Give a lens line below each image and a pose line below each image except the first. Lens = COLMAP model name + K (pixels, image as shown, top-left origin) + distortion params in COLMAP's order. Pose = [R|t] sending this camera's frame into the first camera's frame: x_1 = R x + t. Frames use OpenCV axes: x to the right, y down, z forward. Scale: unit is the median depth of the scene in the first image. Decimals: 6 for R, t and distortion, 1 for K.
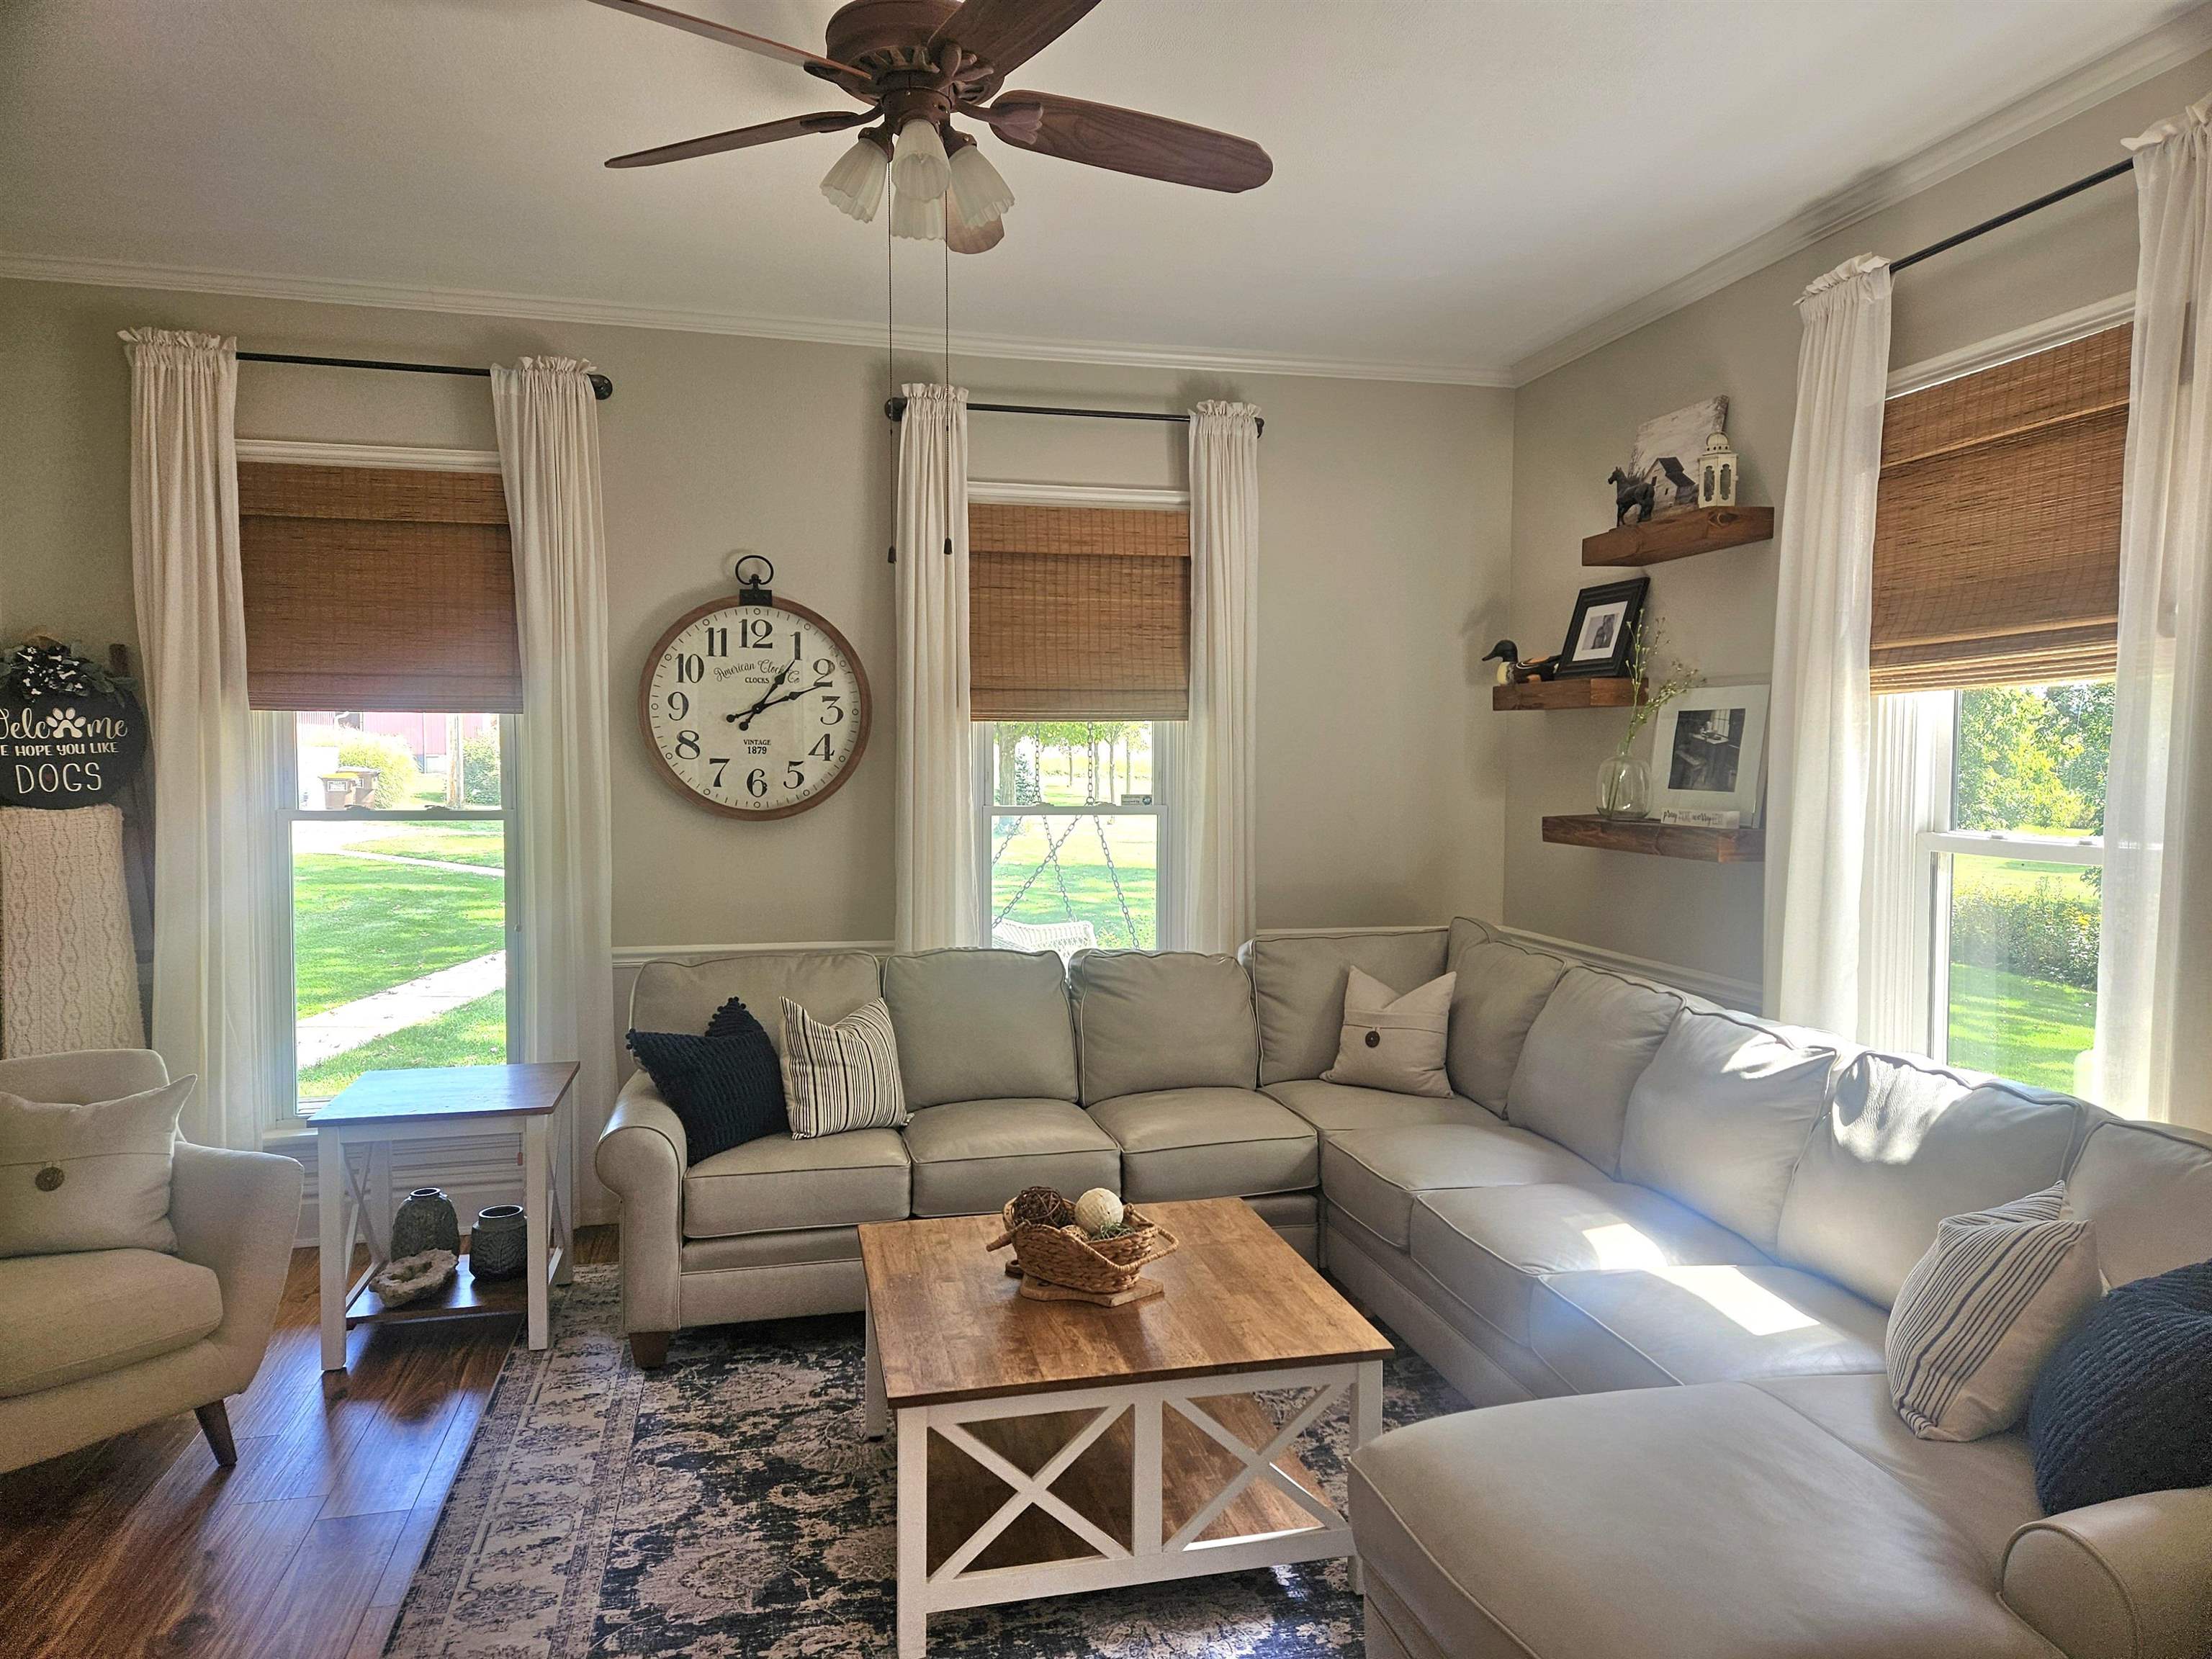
lens RADIAL K [[1467.6, 0, 1119.4], [0, 1467.6, 834.4], [0, 0, 1]] dist [0.081007, -0.063161]
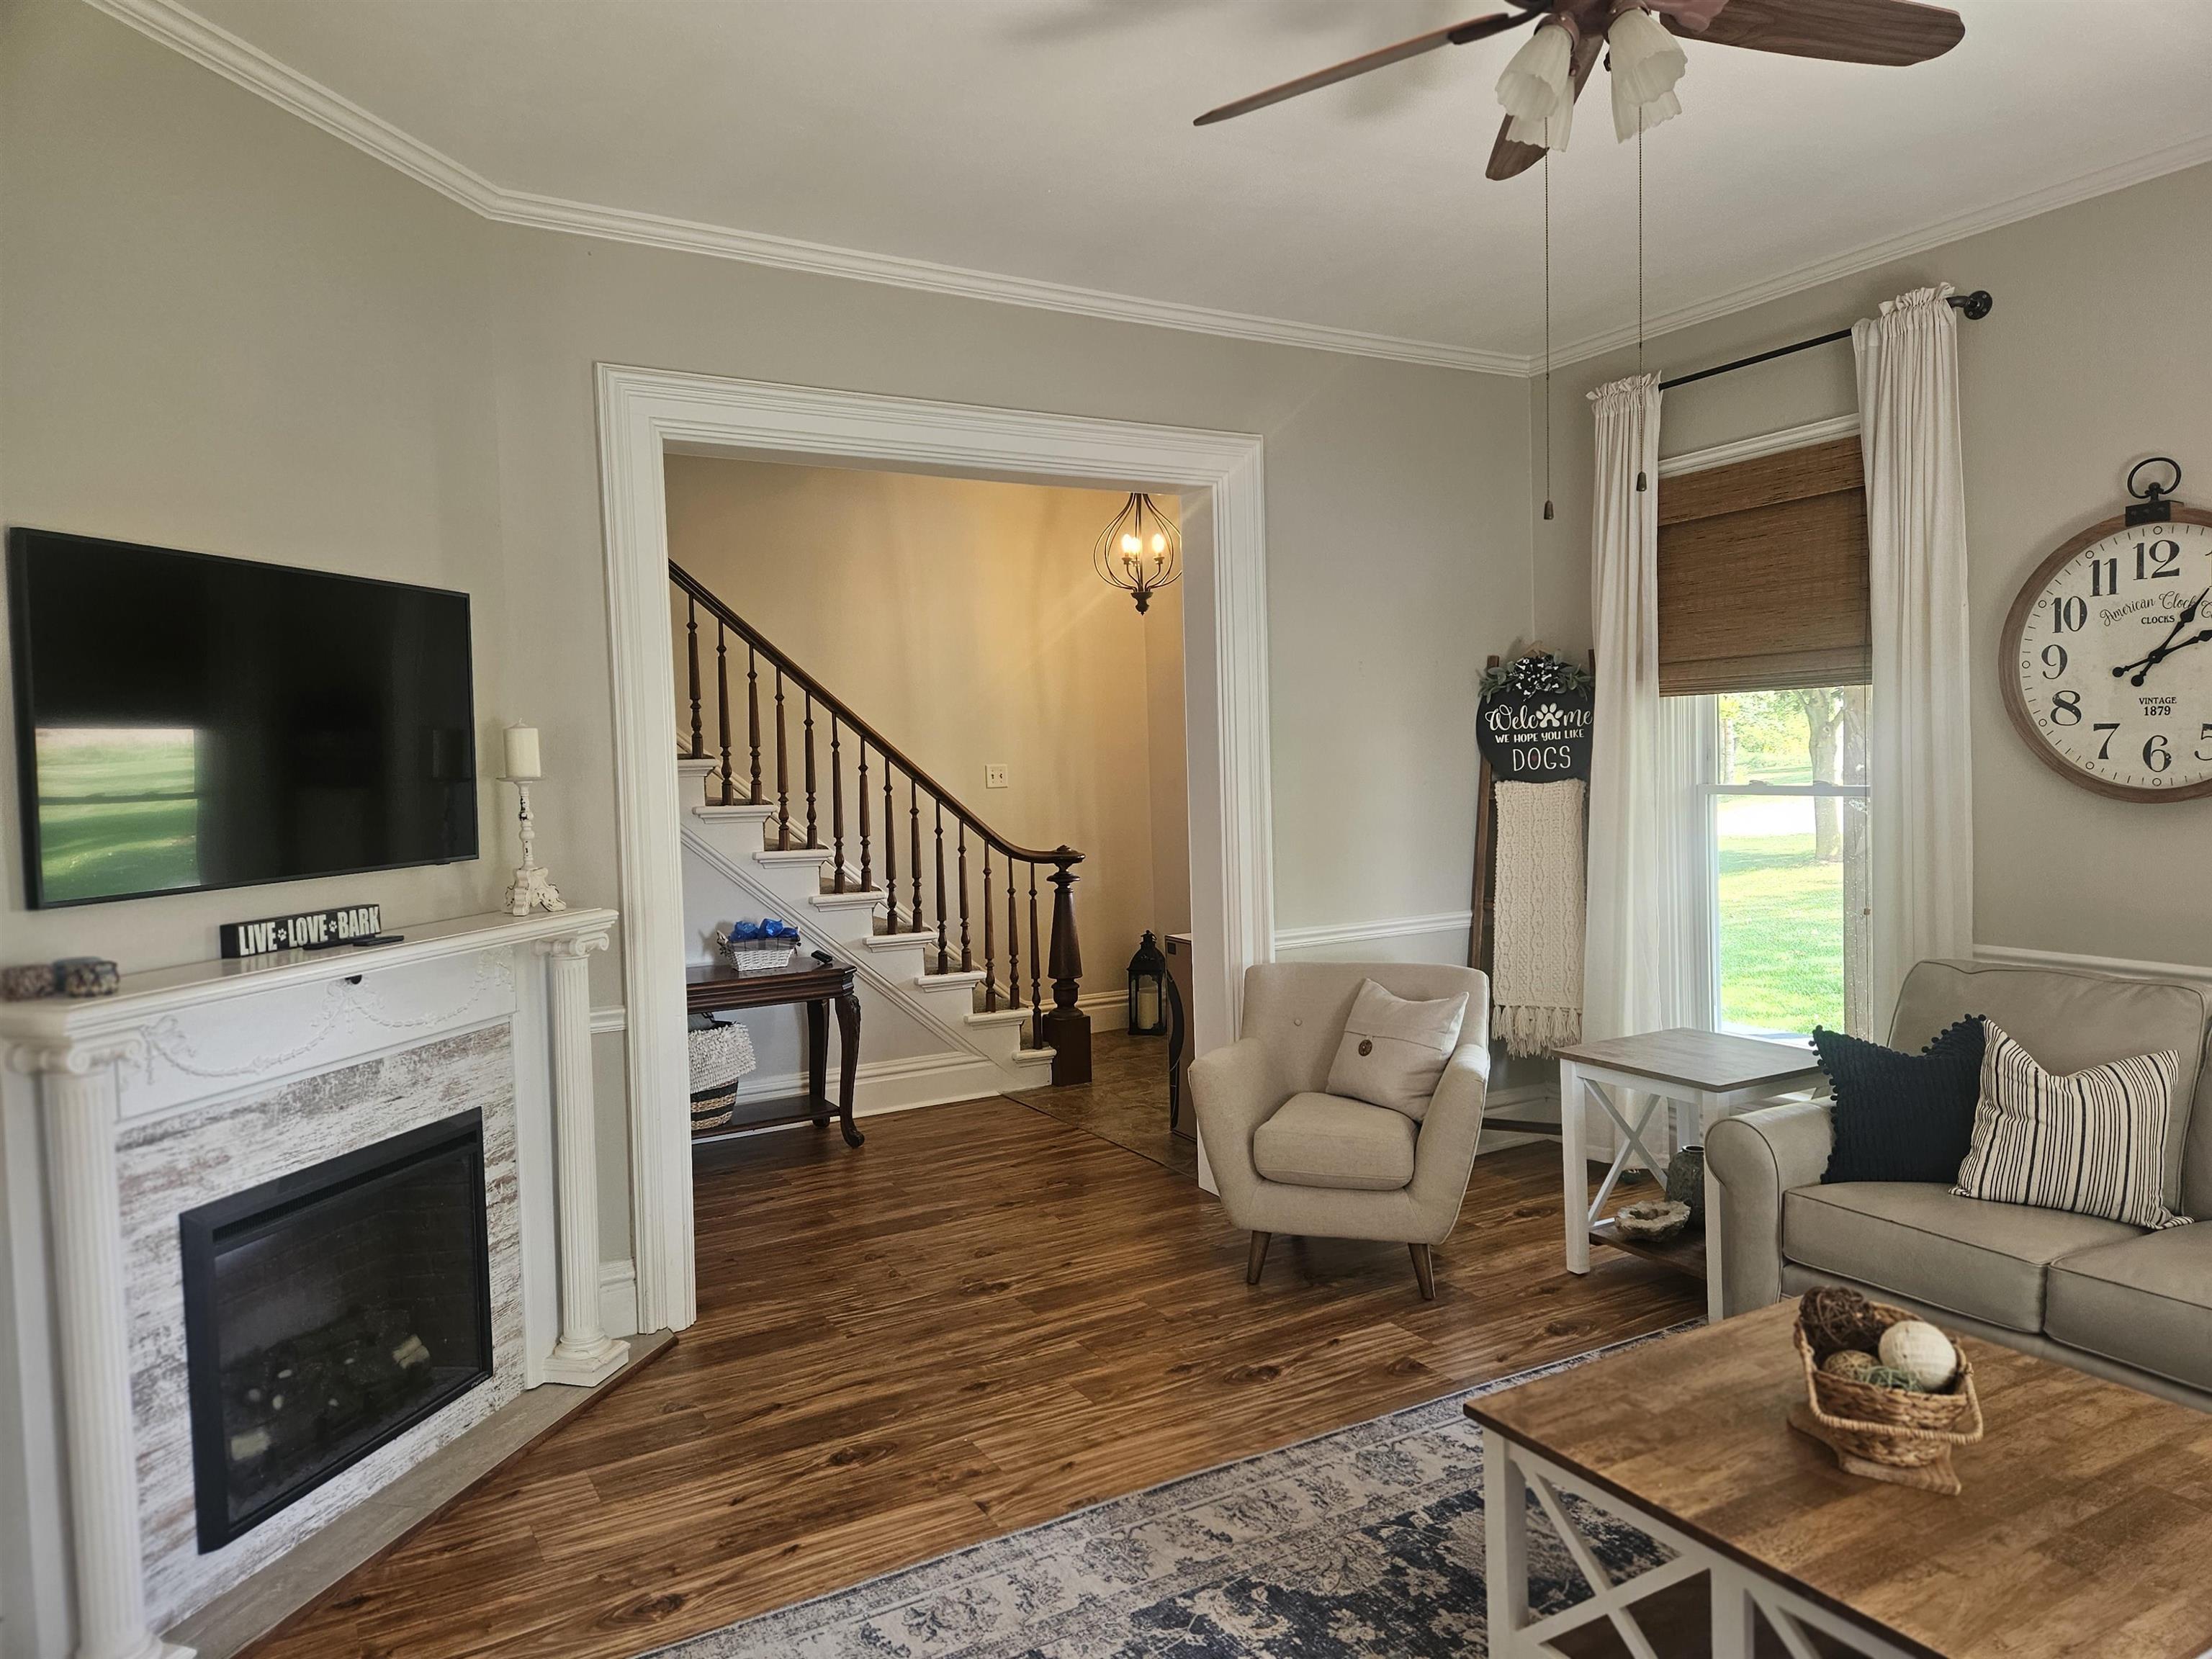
lens RADIAL K [[1467.6, 0, 1116.9], [0, 1467.6, 818.0], [0, 0, 1]] dist [0.081007, -0.063161]
pose [[0.285109, 0.030074, -0.958023, 0.396778], [-0.020282, 0.999473, 0.025339, -0.011292], [0.958280, 0.012207, 0.285569, 0.289479]]
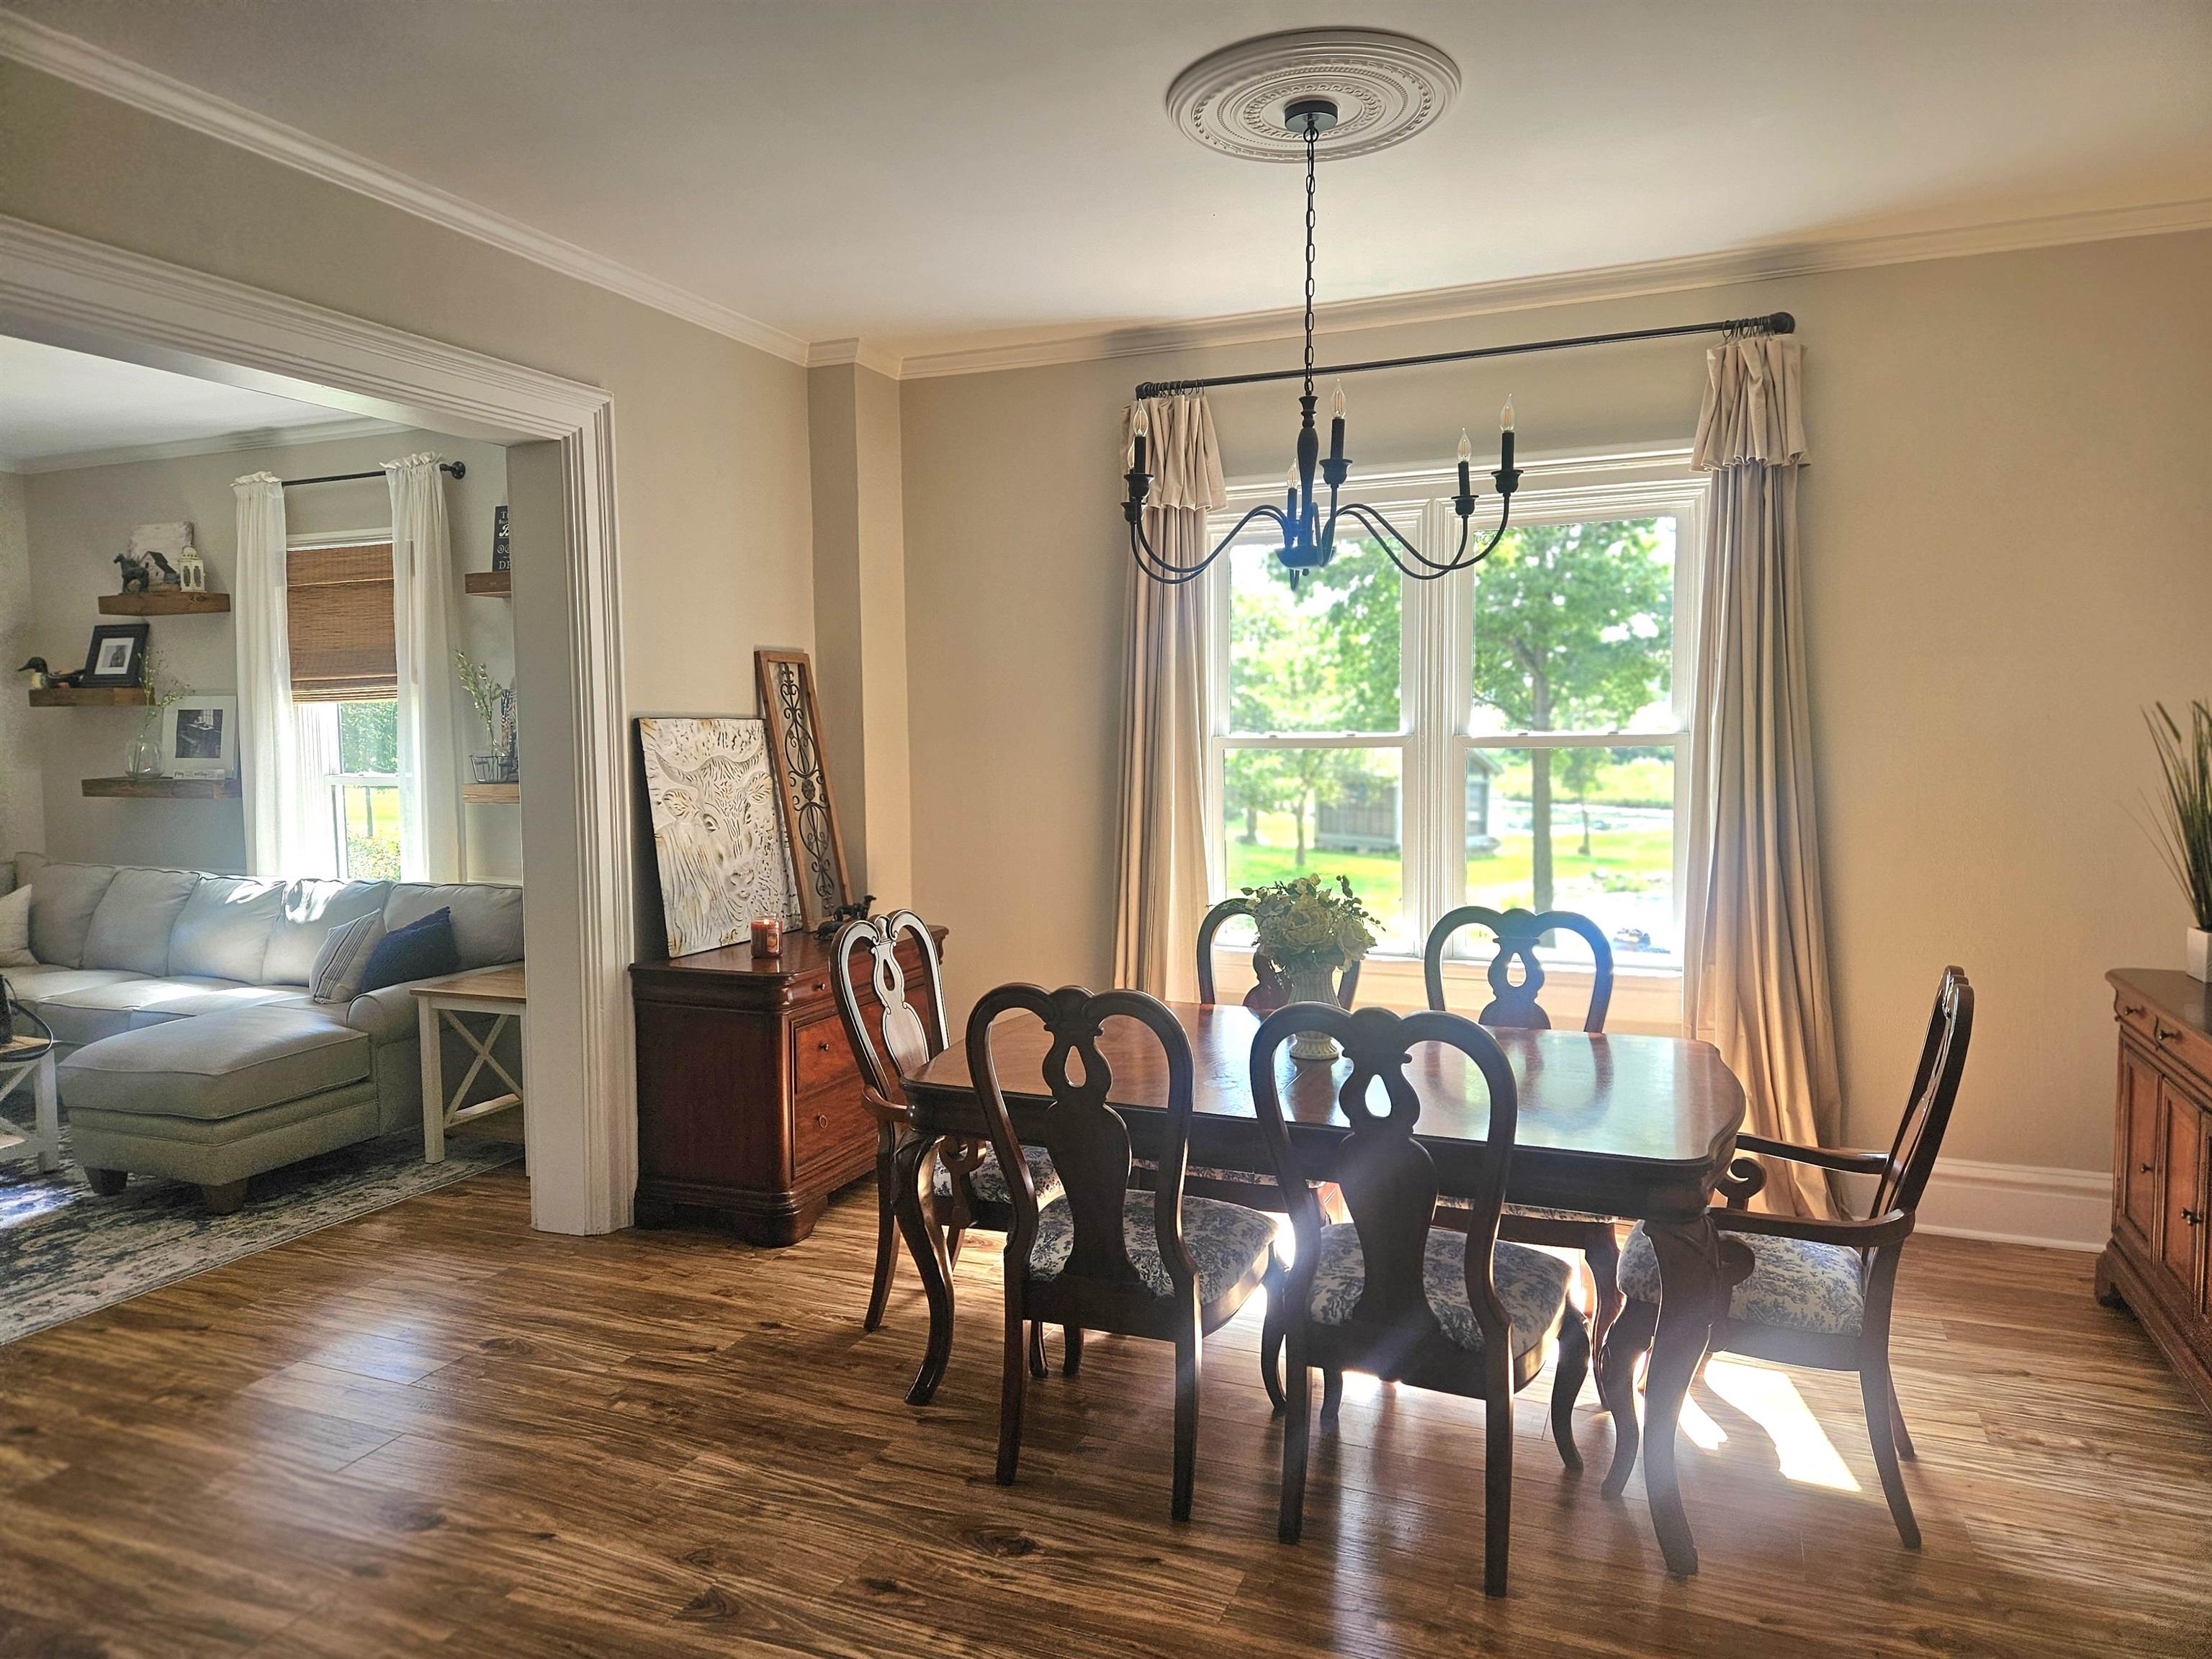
lens RADIAL K [[1467.6, 0, 1086.1], [0, 1467.6, 830.0], [0, 0, 1]] dist [0.081007, -0.063161]
pose [[0.602502, -0.067675, 0.795243, -0.350729], [0.058058, 0.997475, 0.040898, 0.040129], [-0.796003, 0.021530, 0.604910, -0.808838]]
